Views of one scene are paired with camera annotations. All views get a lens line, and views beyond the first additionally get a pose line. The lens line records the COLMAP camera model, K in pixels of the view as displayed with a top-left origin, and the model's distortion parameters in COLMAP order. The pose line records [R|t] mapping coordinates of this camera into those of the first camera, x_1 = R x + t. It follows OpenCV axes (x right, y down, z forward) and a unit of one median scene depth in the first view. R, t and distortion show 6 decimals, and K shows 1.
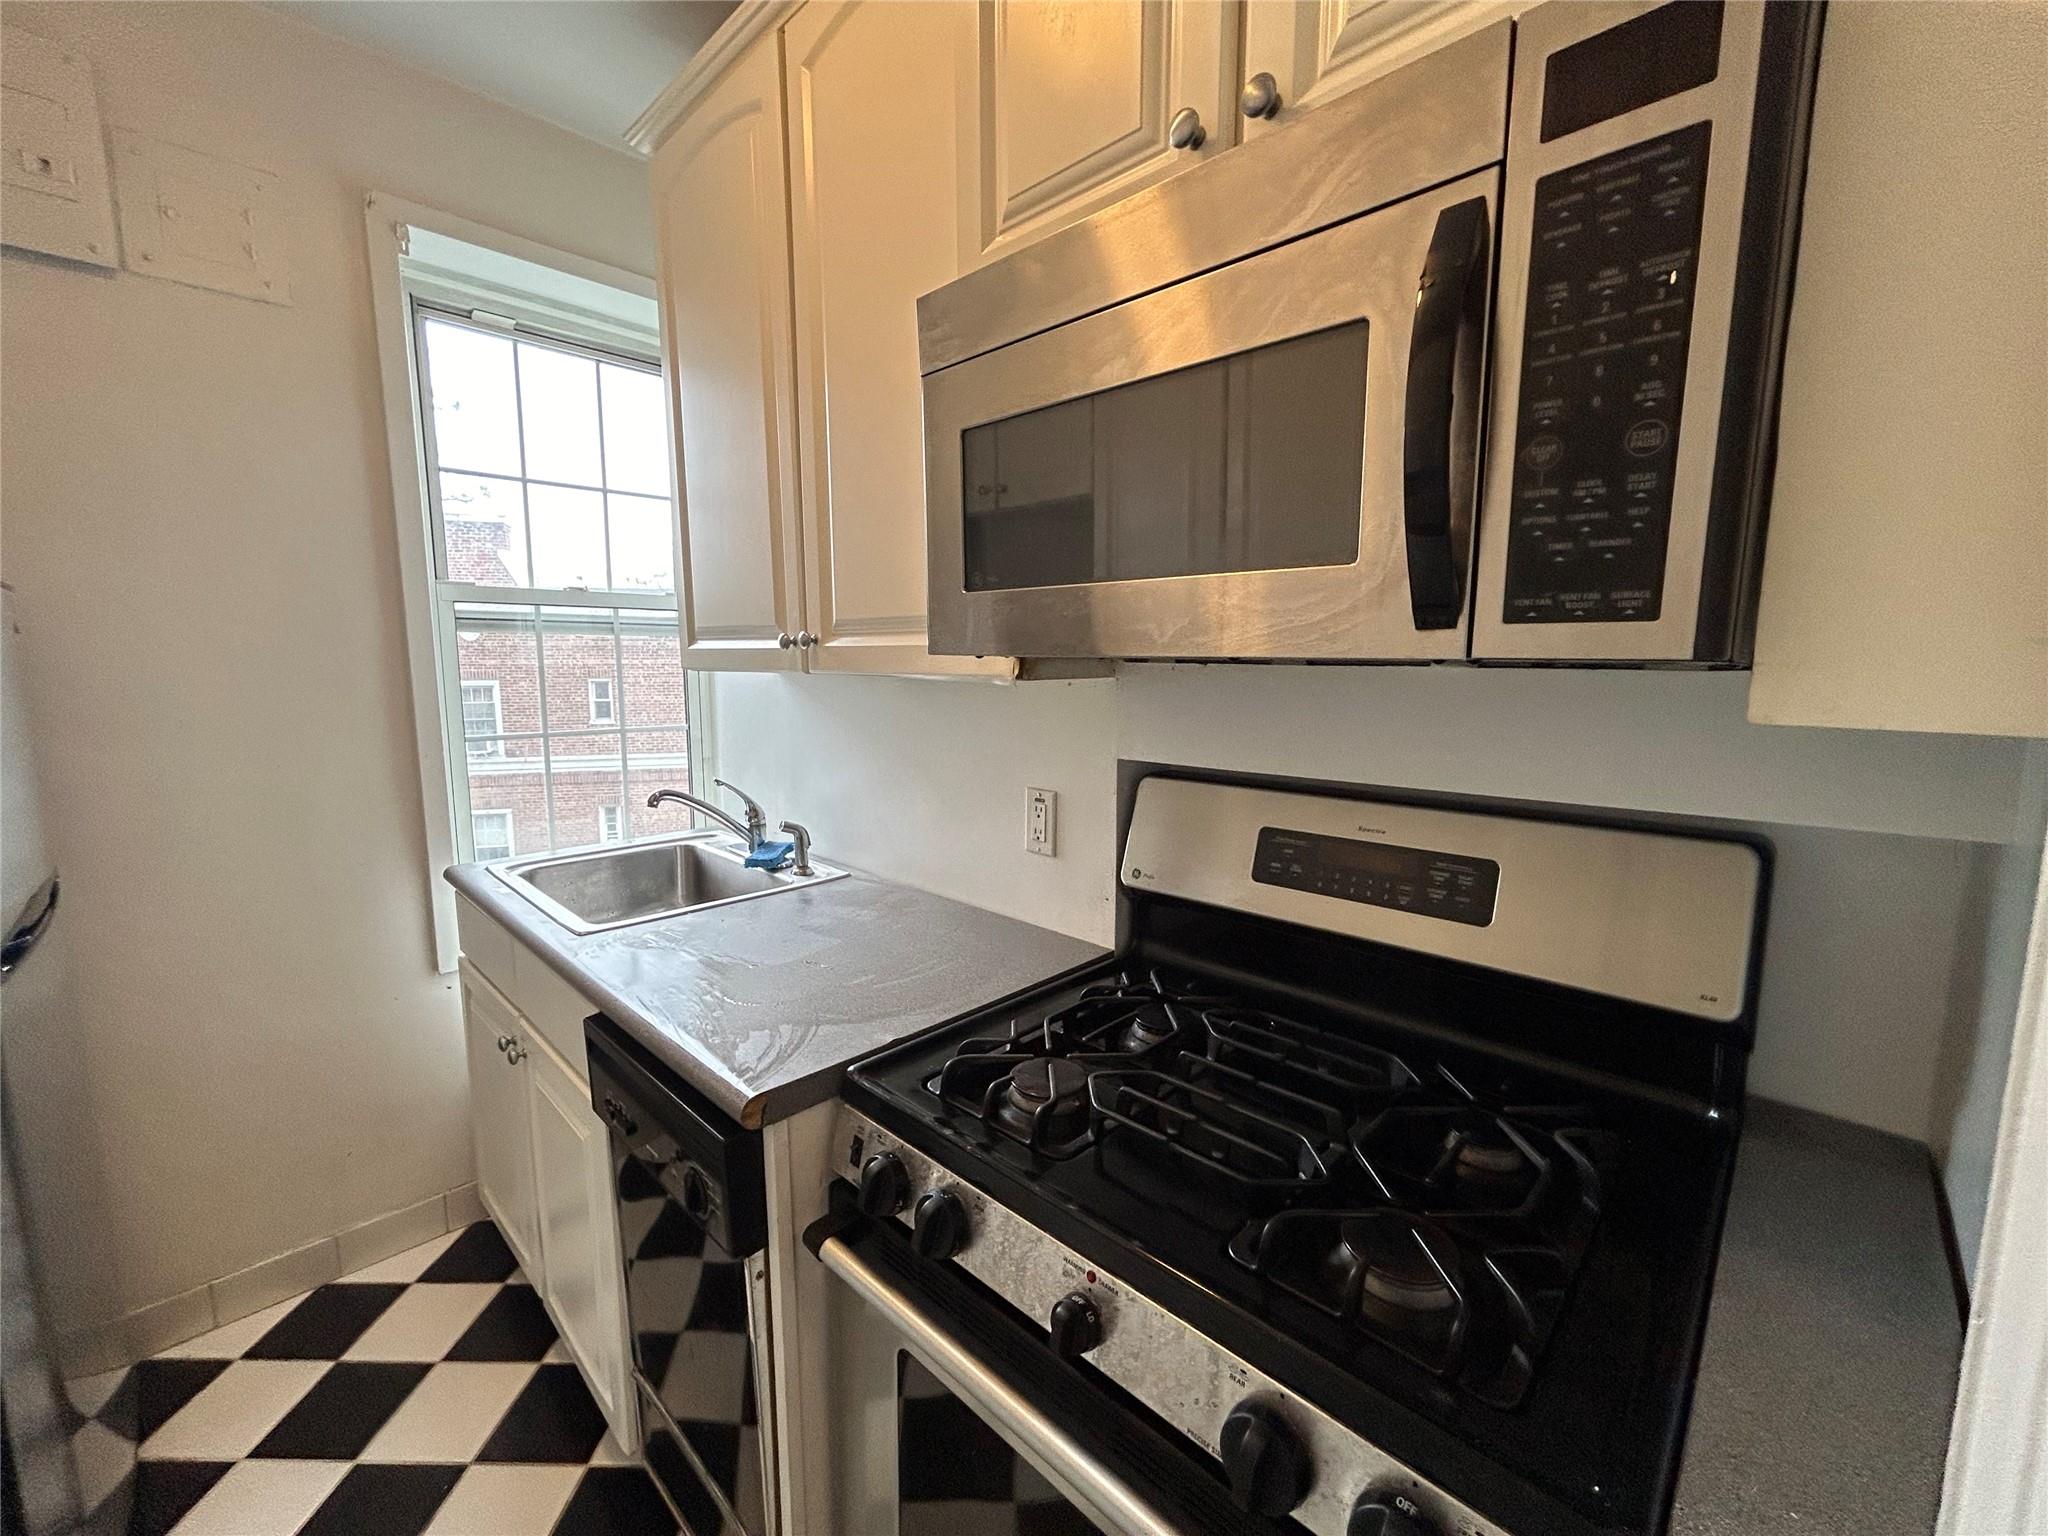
lens RADIAL K [[825.1, 0, 1021.0], [0, 825.1, 764.5], [0, 0, 1]] dist [0.000256, 0.000419]
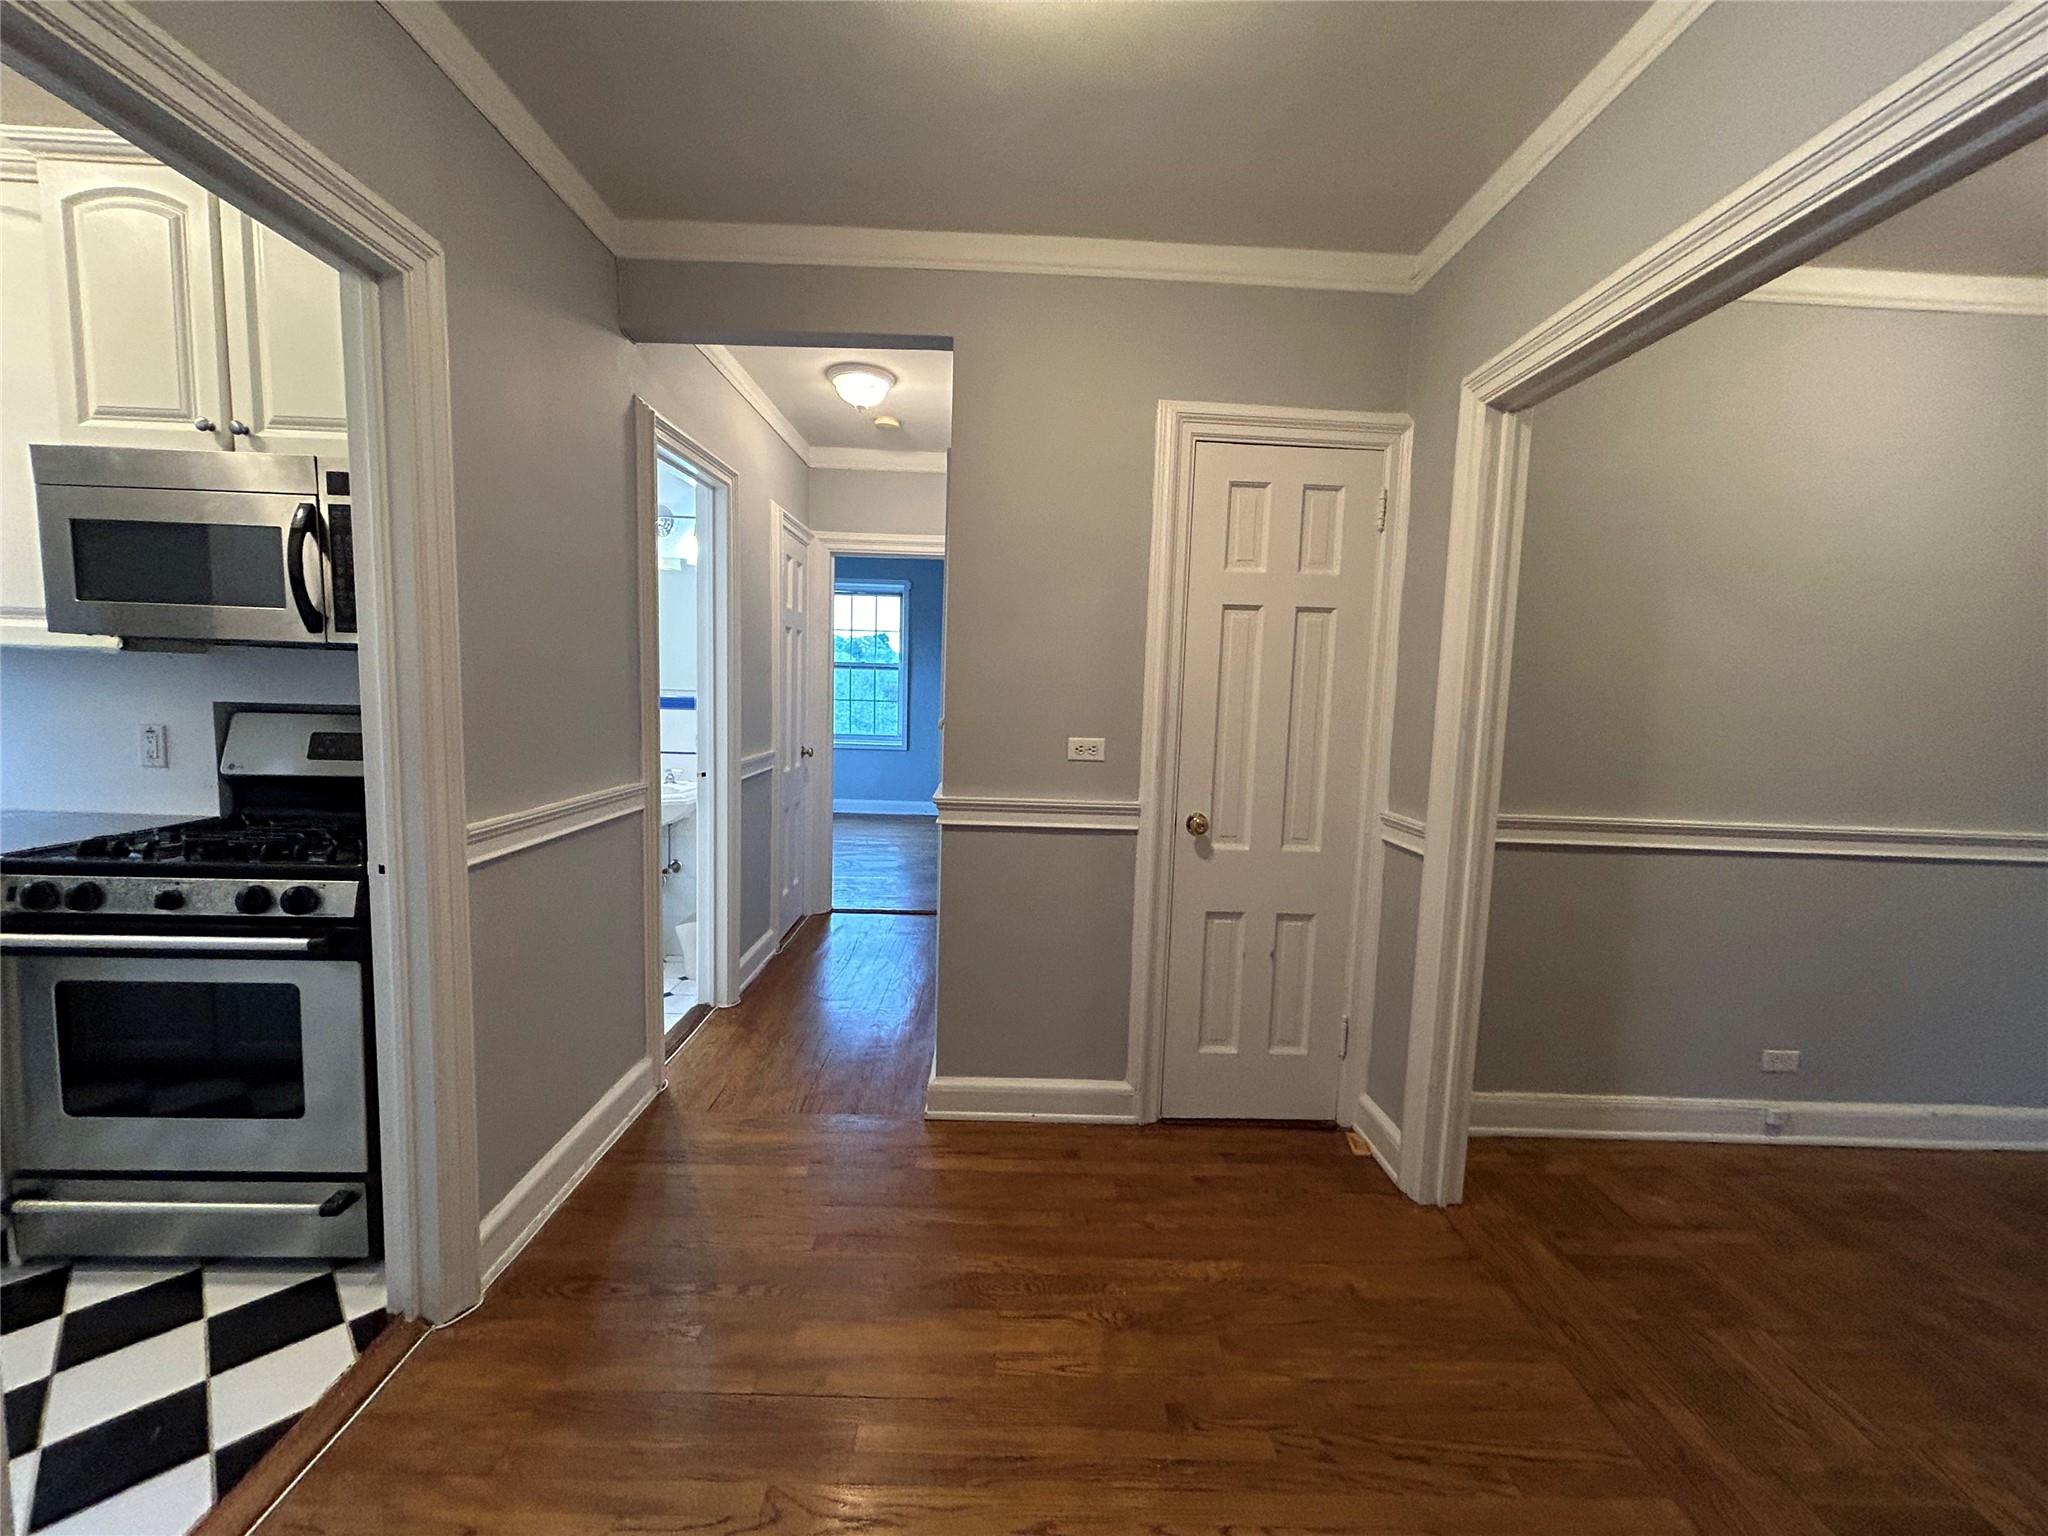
lens RADIAL K [[825.4, 0, 1024.4], [0, 825.4, 770.2], [0, 0, 1]] dist [0.020859, -0.008278]
pose [[0.695342, -0.046806, 0.717153, 0.034137], [0.062162, 0.998054, 0.004869, 0.211297], [-0.715986, 0.041194, 0.696899, -1.293579]]
